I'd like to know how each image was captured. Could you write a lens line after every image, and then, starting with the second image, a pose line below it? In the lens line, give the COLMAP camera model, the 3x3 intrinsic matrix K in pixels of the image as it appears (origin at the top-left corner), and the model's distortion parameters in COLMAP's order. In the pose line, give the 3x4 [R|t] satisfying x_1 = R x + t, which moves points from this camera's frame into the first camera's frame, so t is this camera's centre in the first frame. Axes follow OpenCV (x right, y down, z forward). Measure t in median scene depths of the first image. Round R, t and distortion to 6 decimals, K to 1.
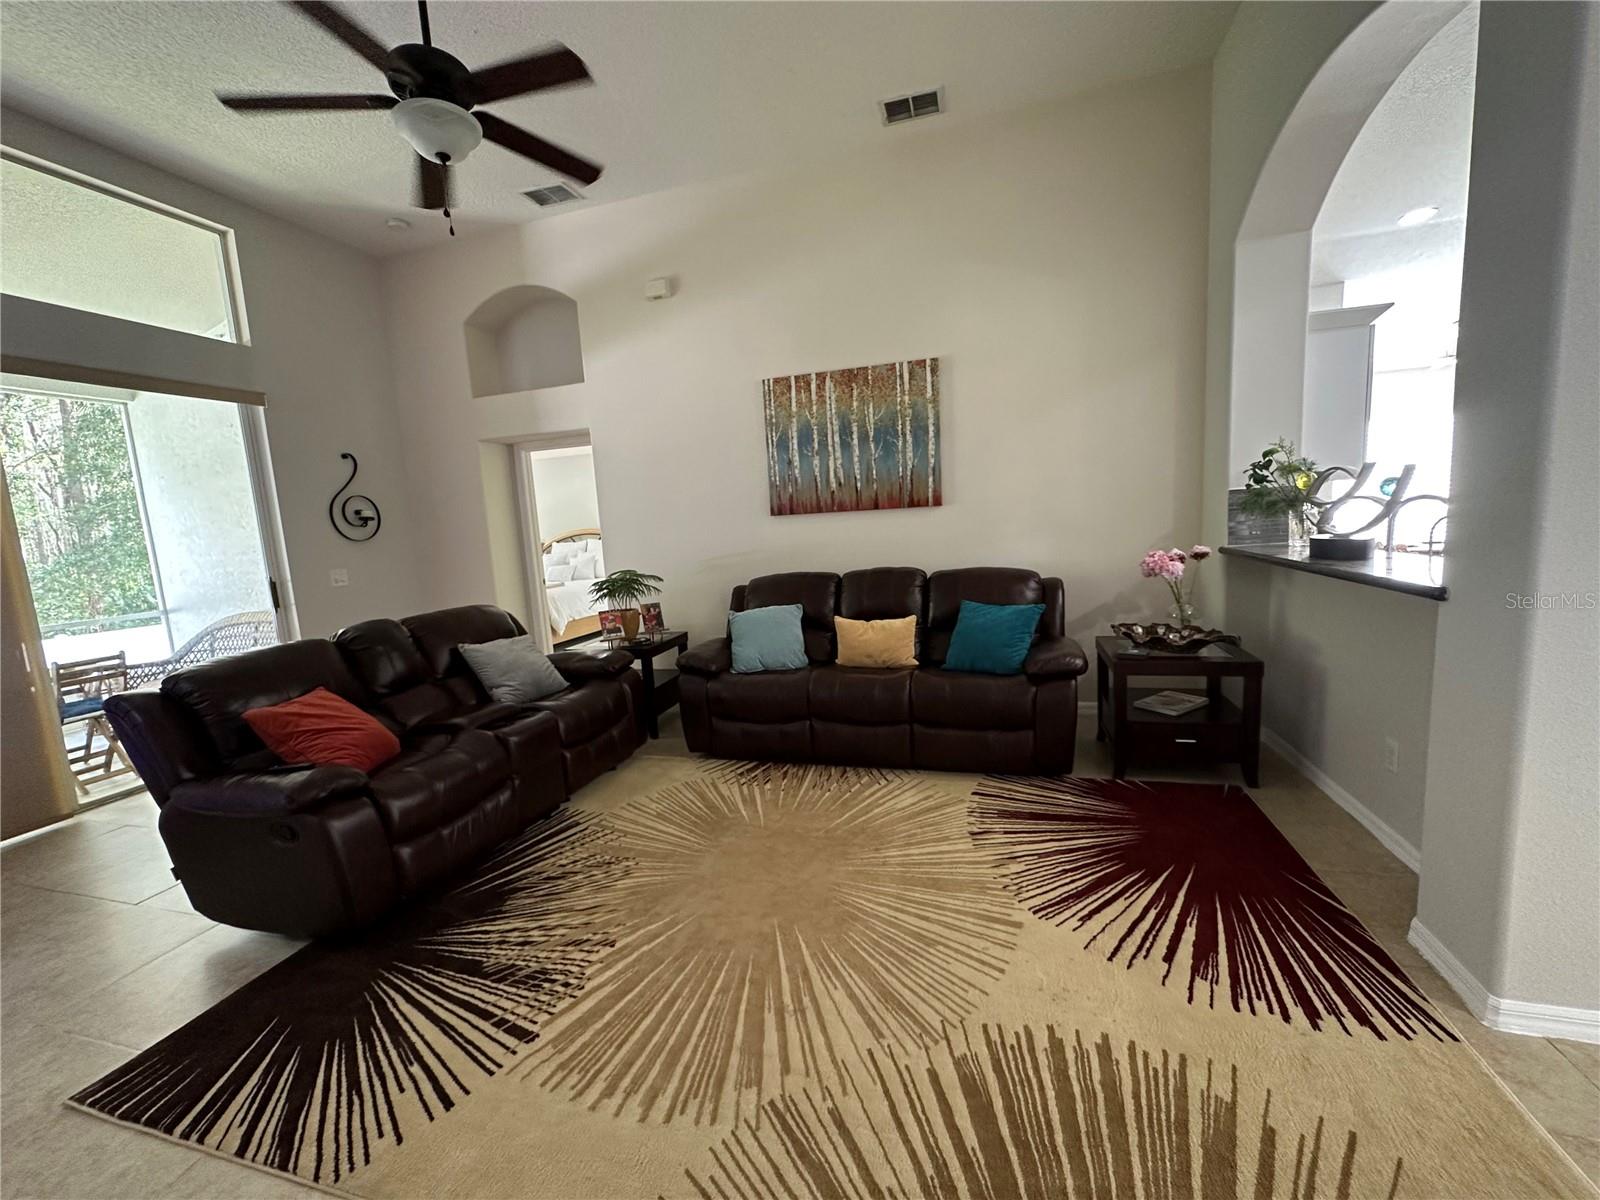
lens RADIAL K [[641.5, 0, 800.0], [0, 641.5, 600.0], [0, 0, 1]] dist [0.000593, 0.000174]
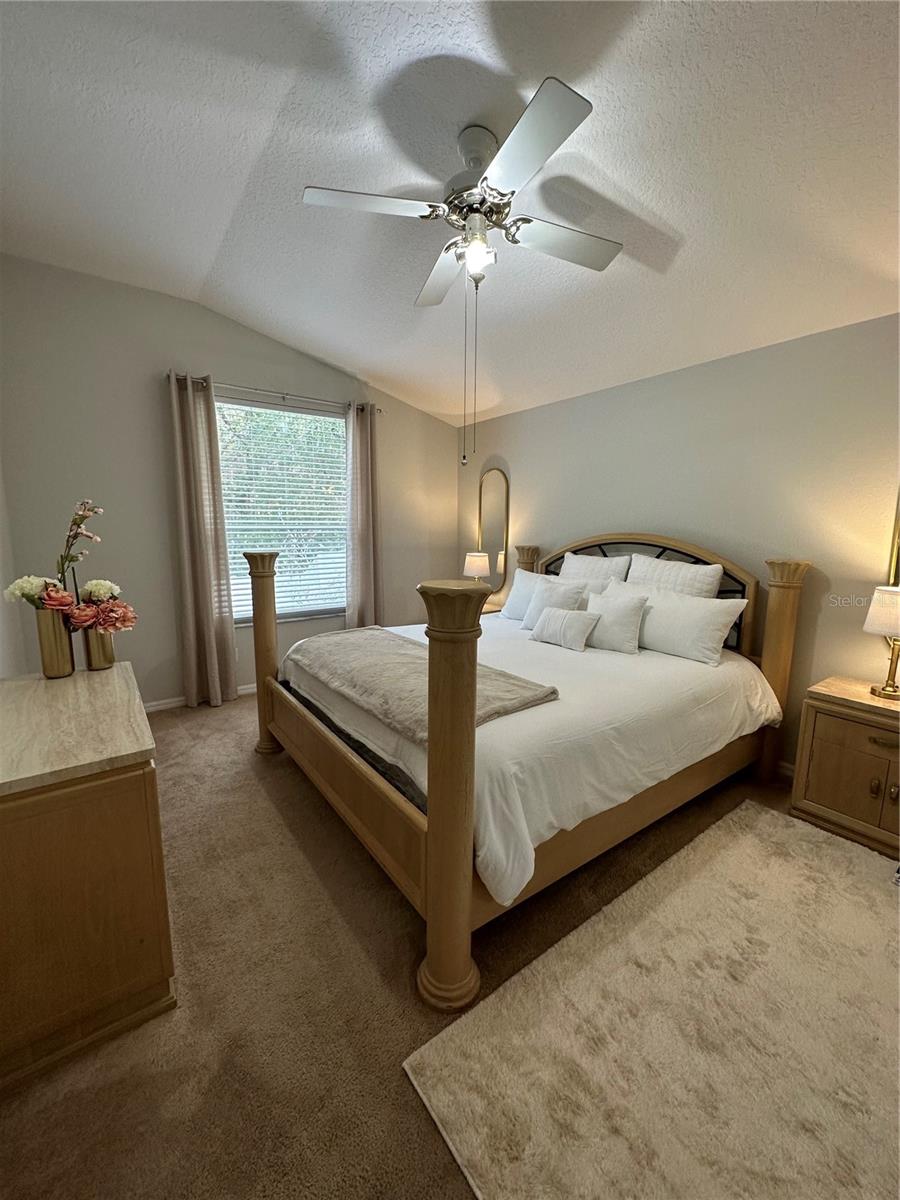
lens RADIAL K [[481.1, 0, 450.0], [0, 481.1, 600.0], [0, 0, 1]] dist [0.000593, 0.000174]
pose [[0.793213, 0.155007, -0.588886, -0.223509], [-0.128692, 0.987888, 0.086688, -0.075449], [0.595191, 0.007023, 0.803554, 0.632391]]
